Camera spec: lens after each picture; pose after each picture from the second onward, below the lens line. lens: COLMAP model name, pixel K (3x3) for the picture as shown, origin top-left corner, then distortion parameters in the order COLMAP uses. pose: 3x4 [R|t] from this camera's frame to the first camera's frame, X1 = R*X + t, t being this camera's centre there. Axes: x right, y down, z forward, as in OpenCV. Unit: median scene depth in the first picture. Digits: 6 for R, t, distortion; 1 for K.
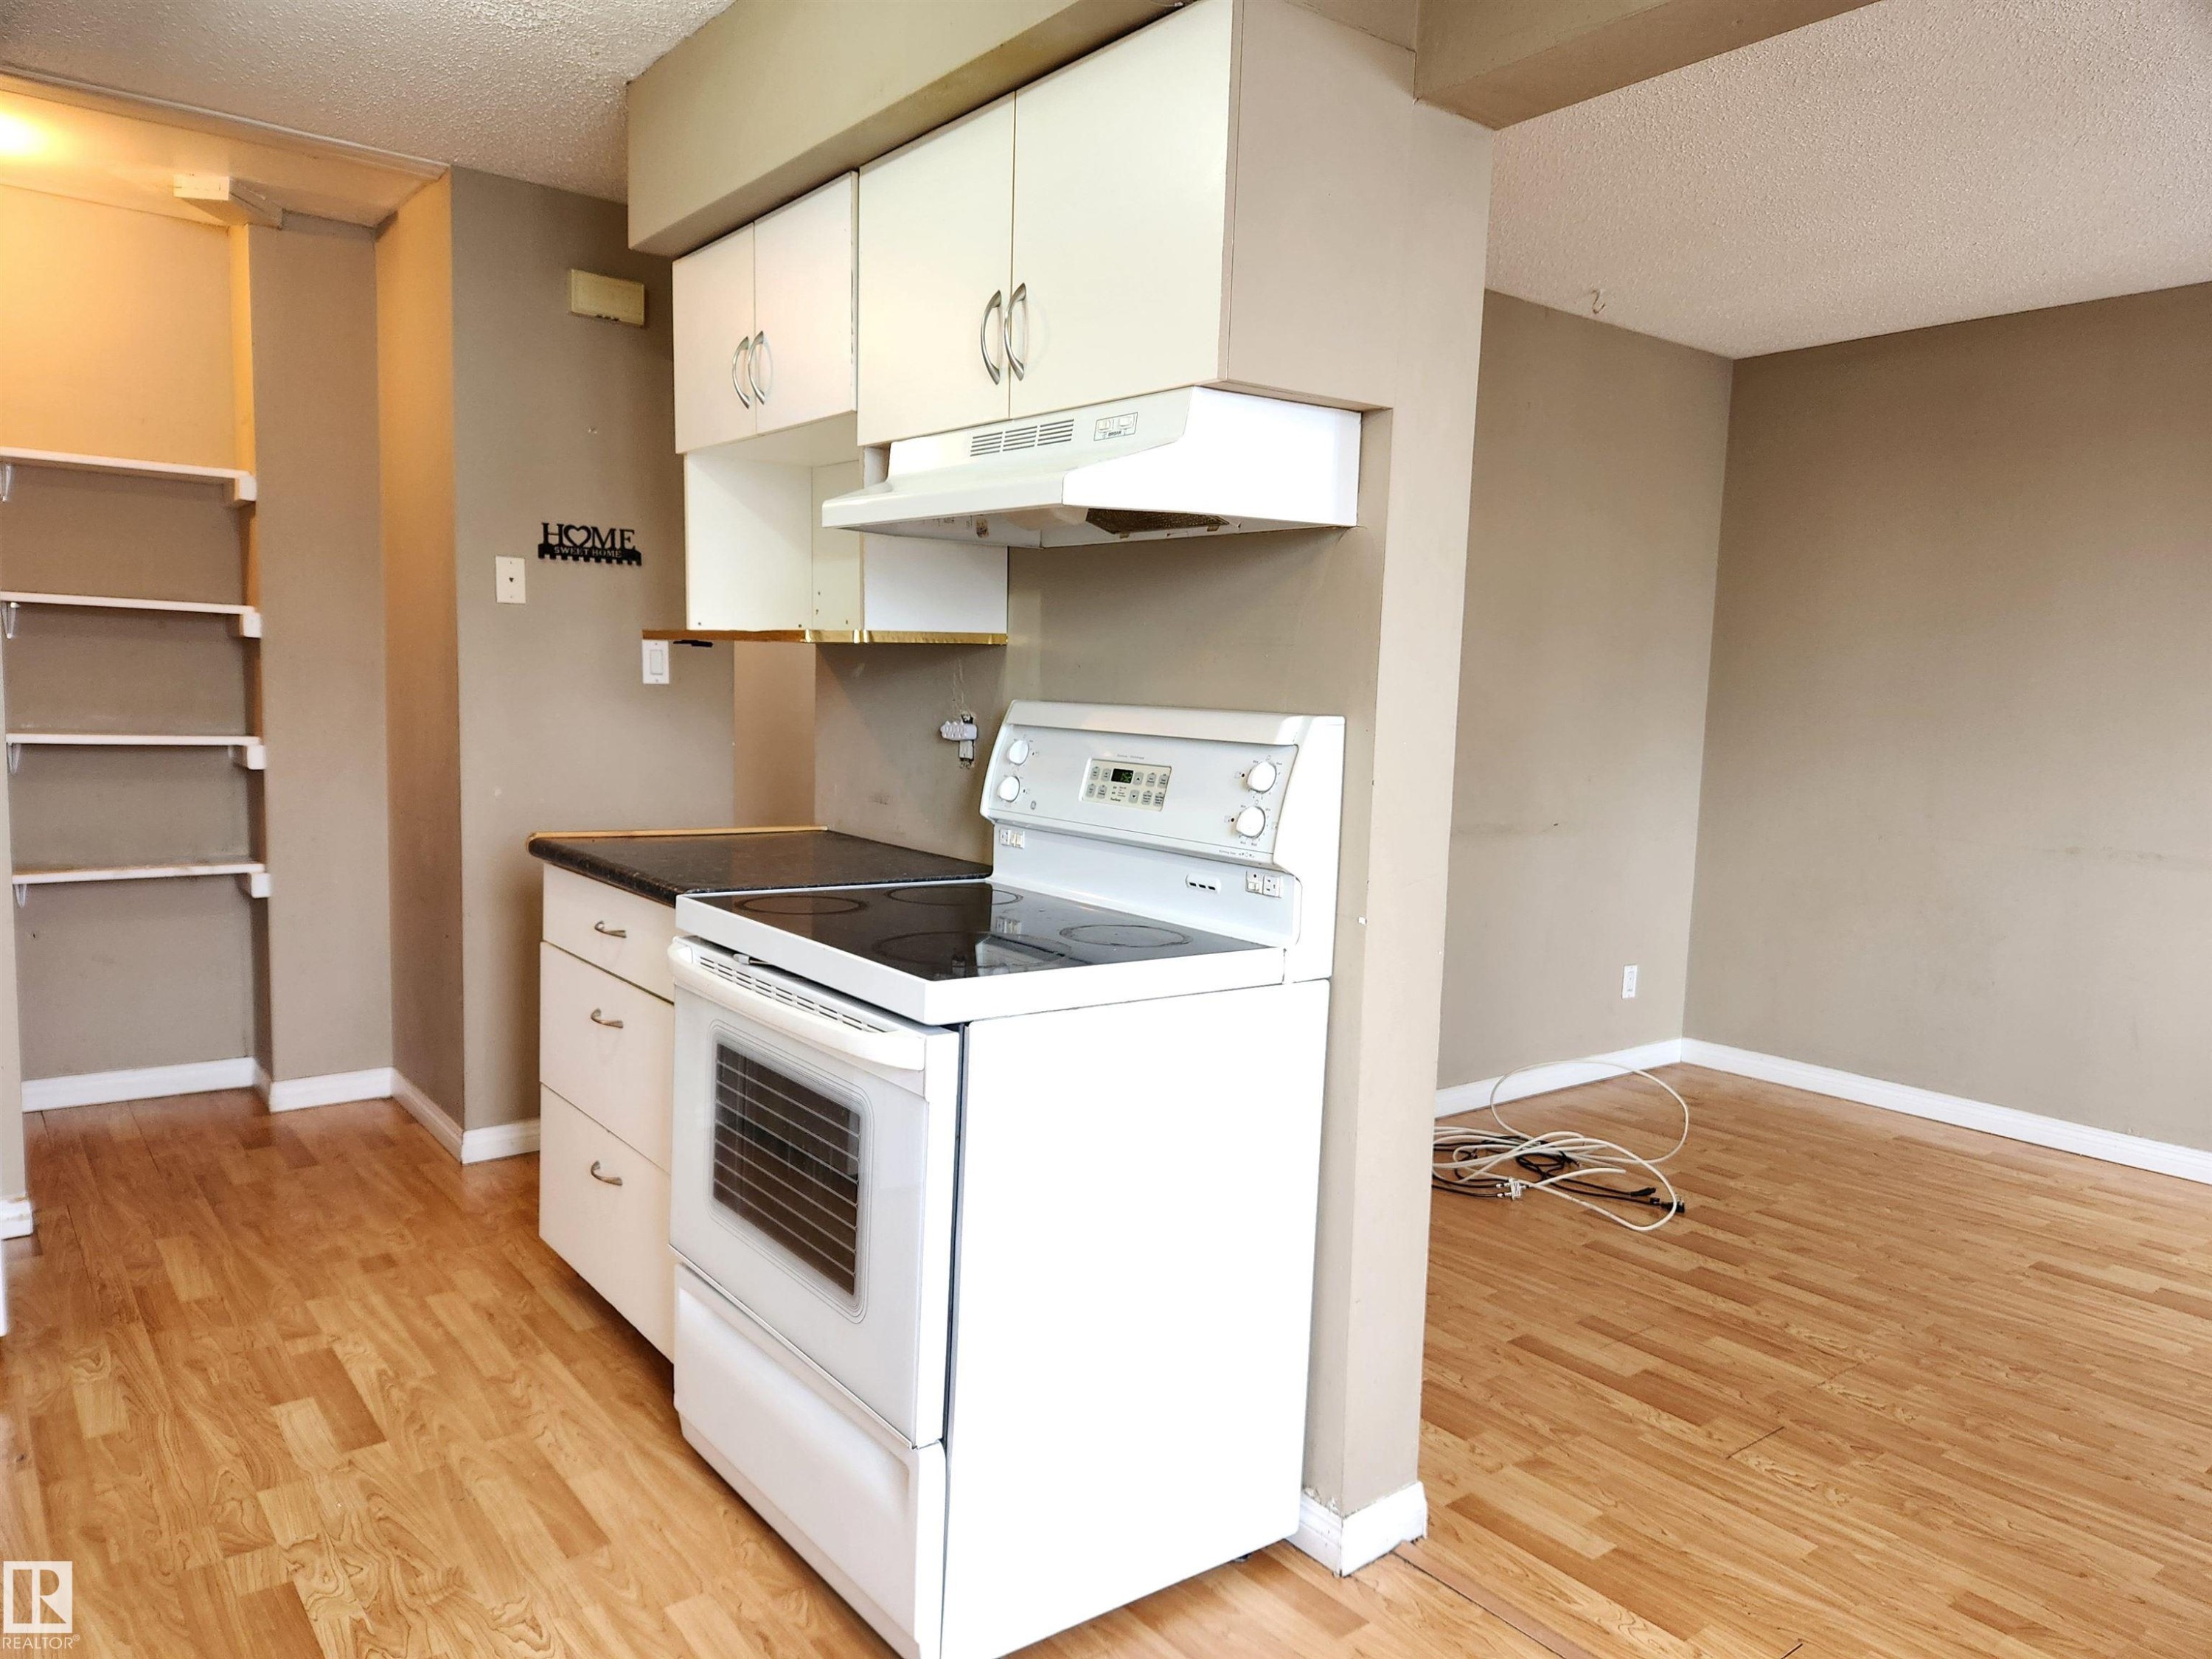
lens RADIAL K [[1488.2, 0, 1088.0], [0, 1488.2, 846.3], [0, 0, 1]] dist [0.068680, -0.063302]
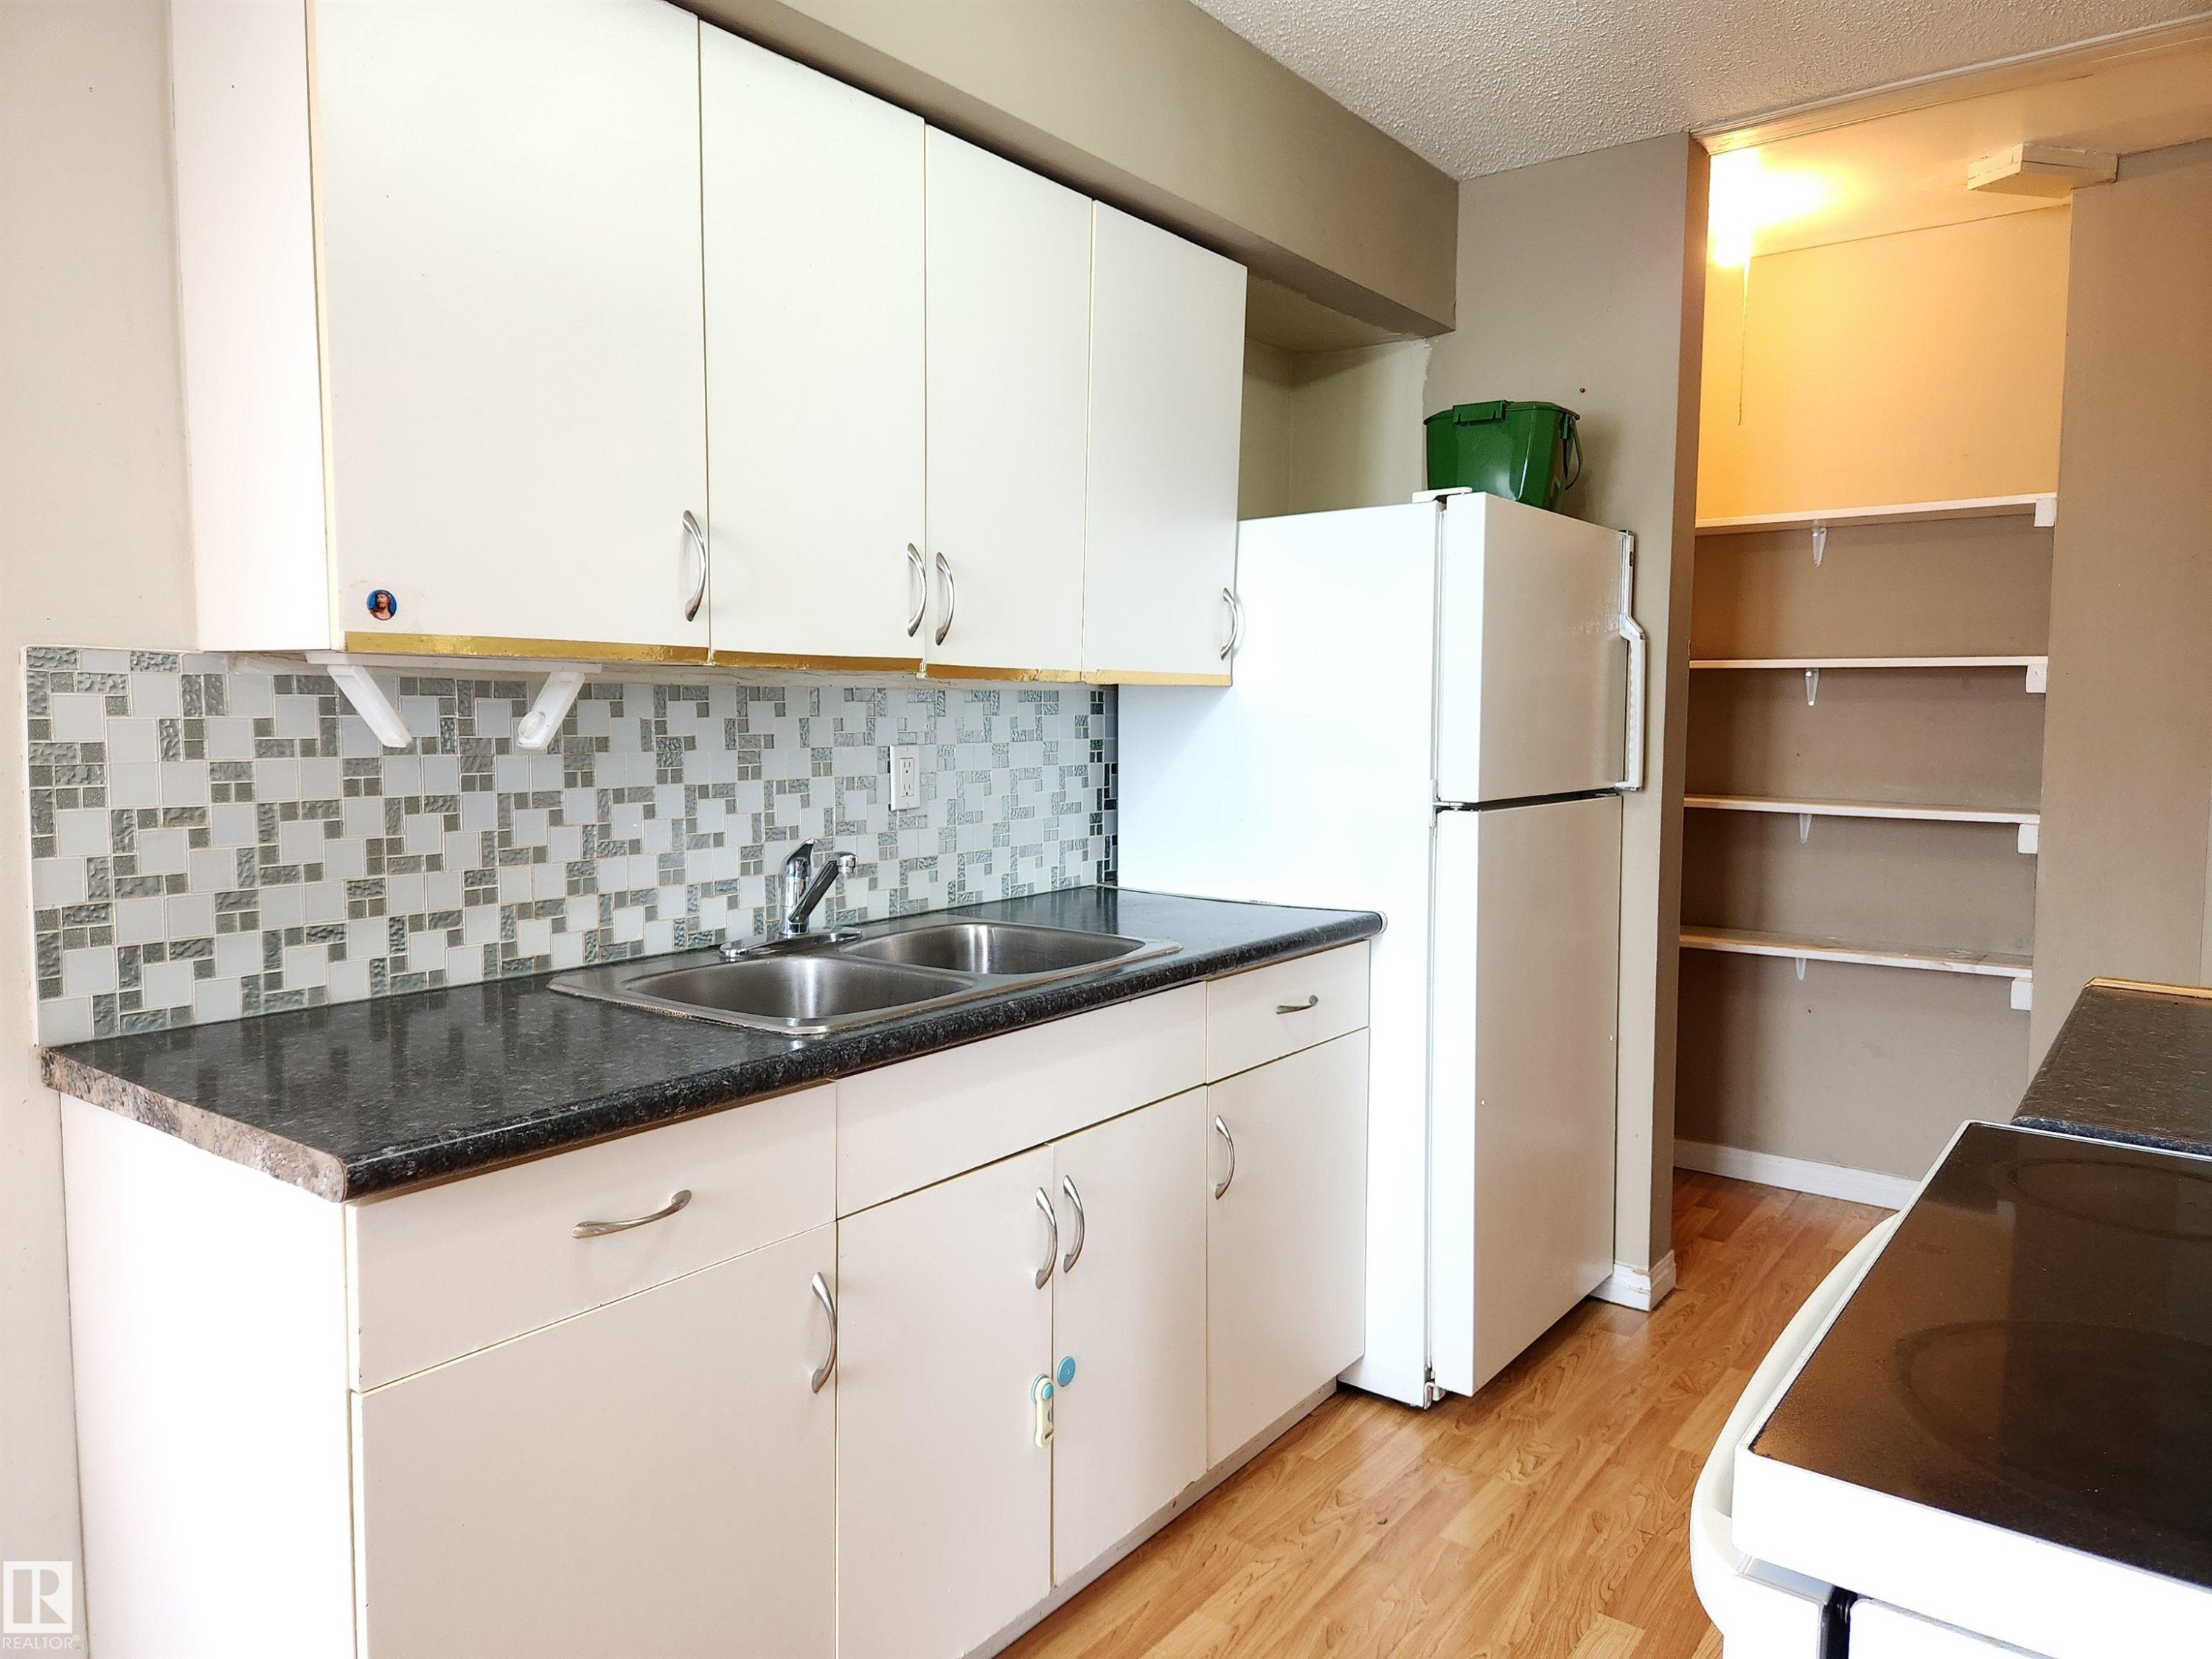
lens RADIAL K [[1488.2, 0, 1083.8], [0, 1488.2, 829.5], [0, 0, 1]] dist [0.068680, -0.063302]
pose [[0.253035, 0.045051, -0.966408, 0.175202], [-0.095727, 0.995179, 0.021328, -0.050949], [0.962710, 0.087114, 0.256128, 0.463439]]
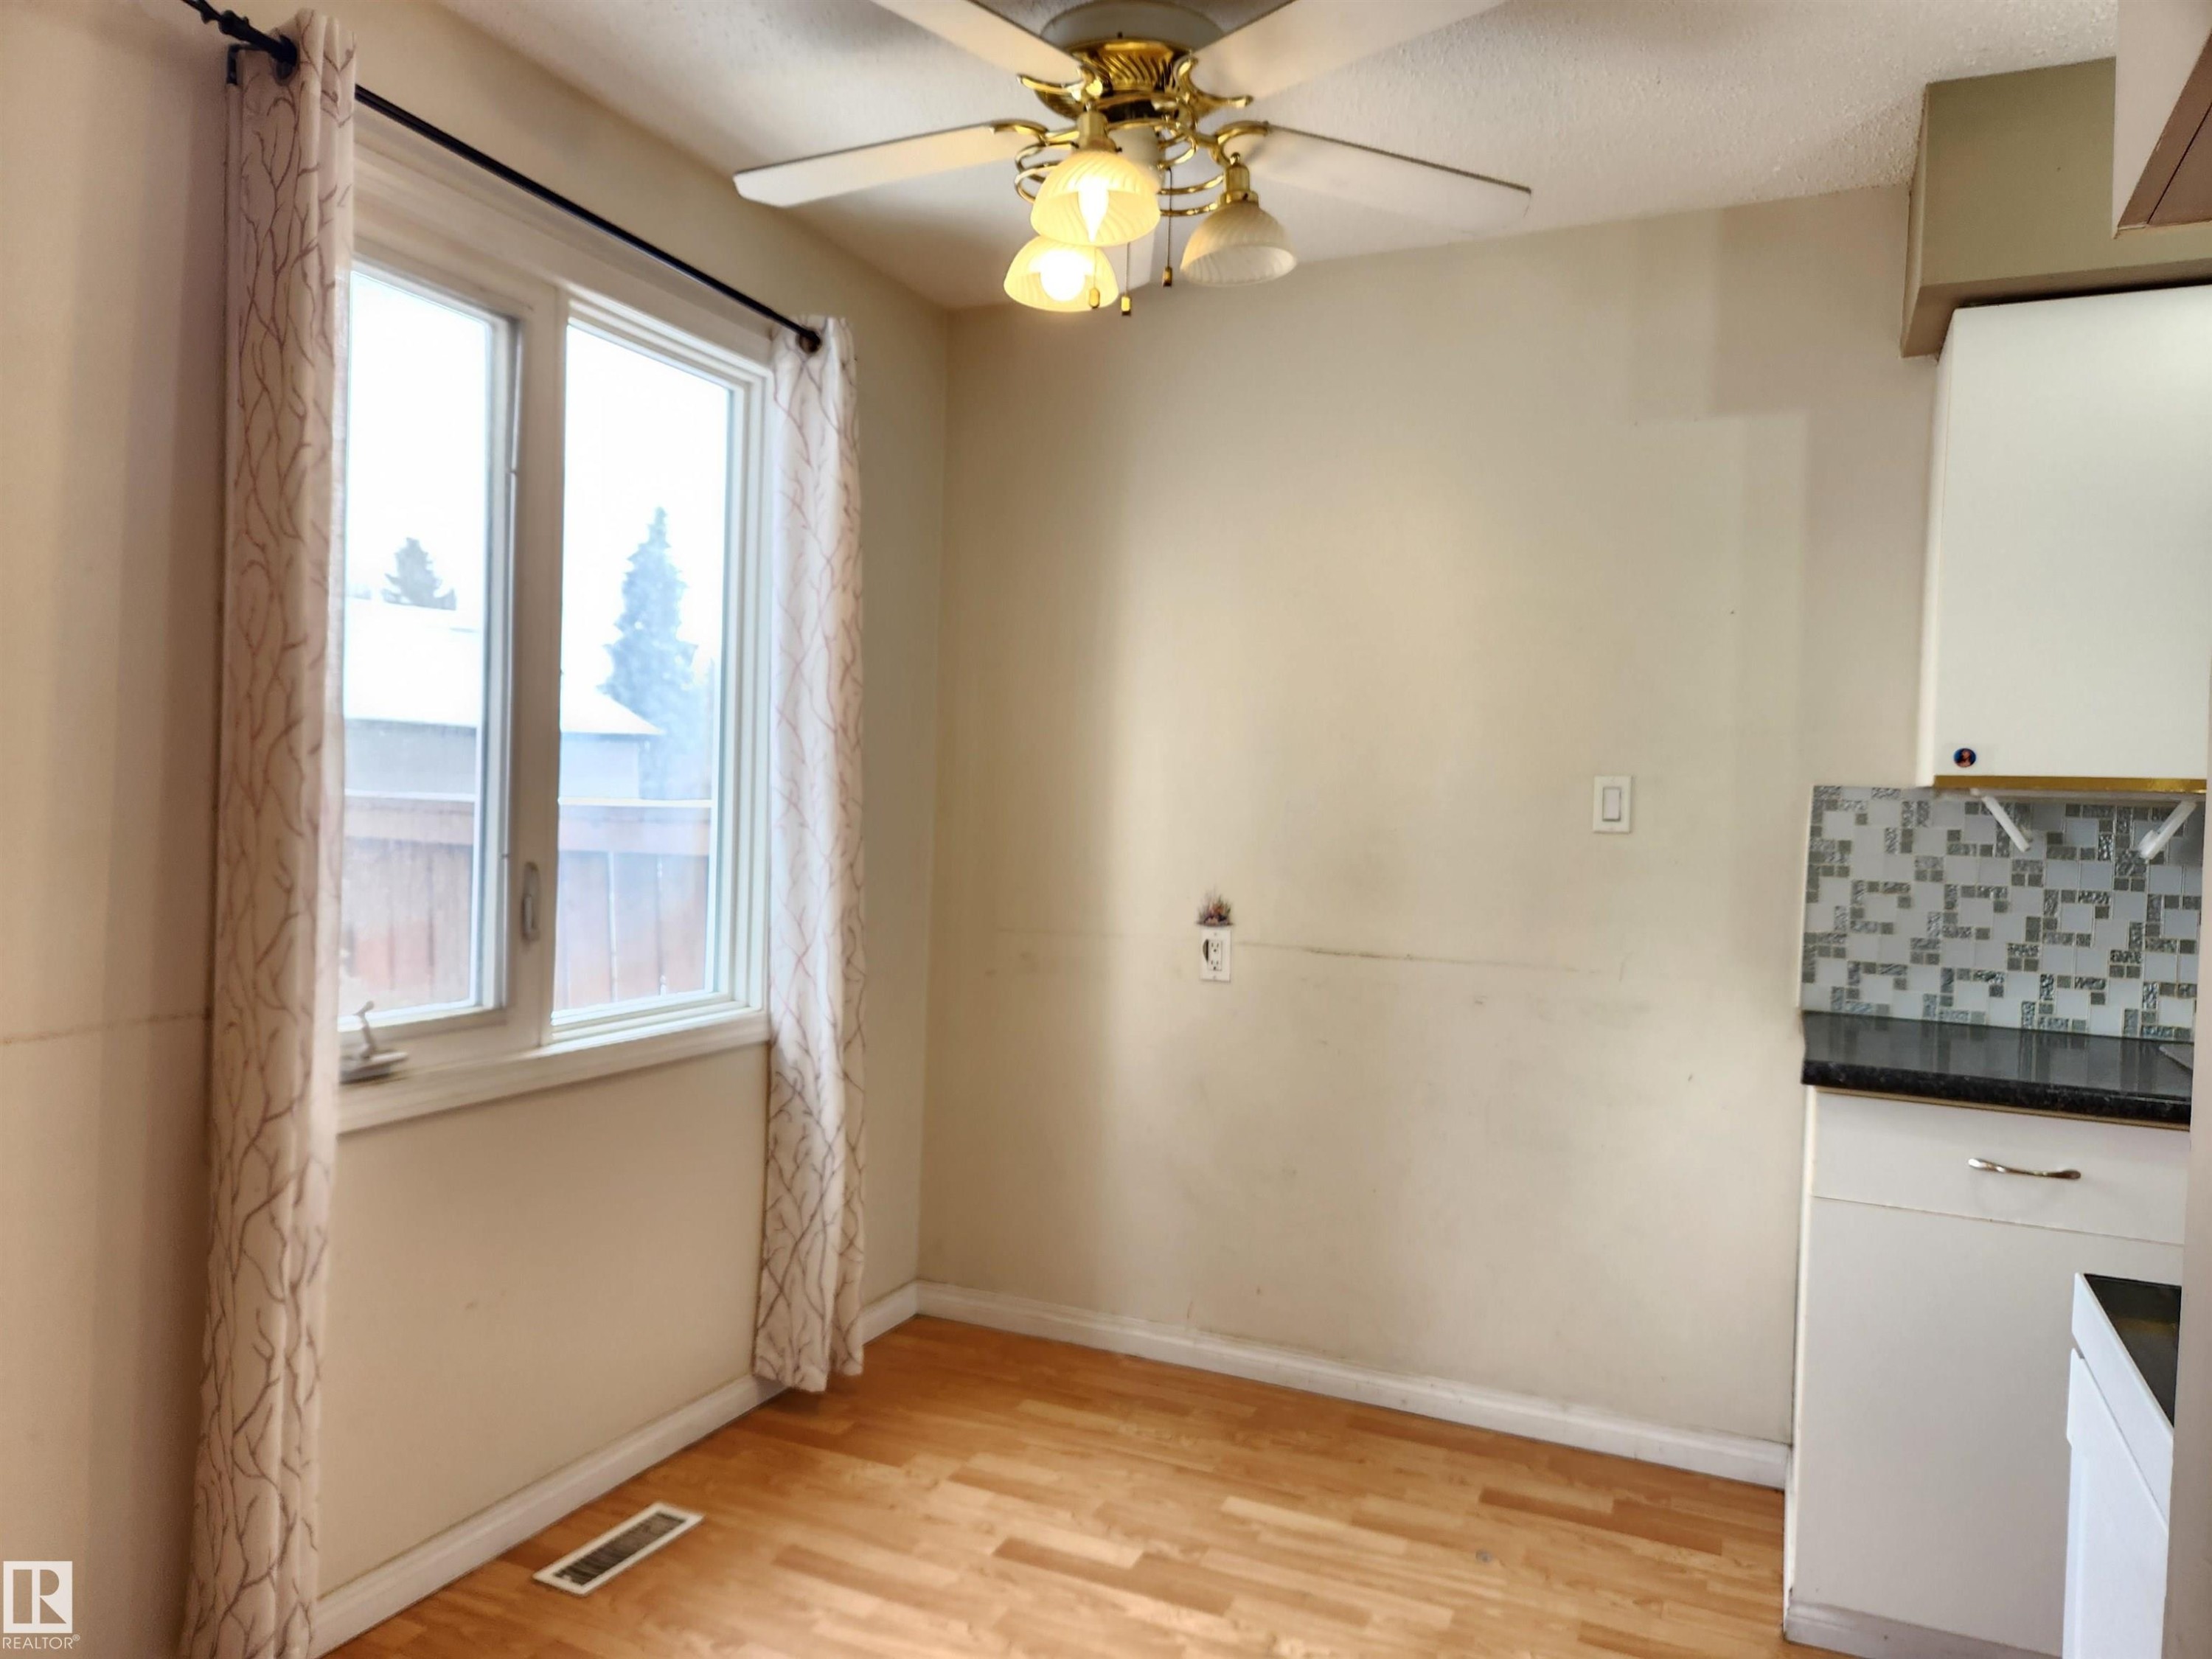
lens RADIAL K [[1488.2, 0, 1098.0], [0, 1488.2, 832.0], [0, 0, 1]] dist [0.068680, -0.063302]
pose [[-0.883535, -0.048734, -0.465822, 0.437875], [-0.107864, 0.989010, 0.101120, -0.091346], [0.455774, 0.139589, -0.879082, 0.929681]]
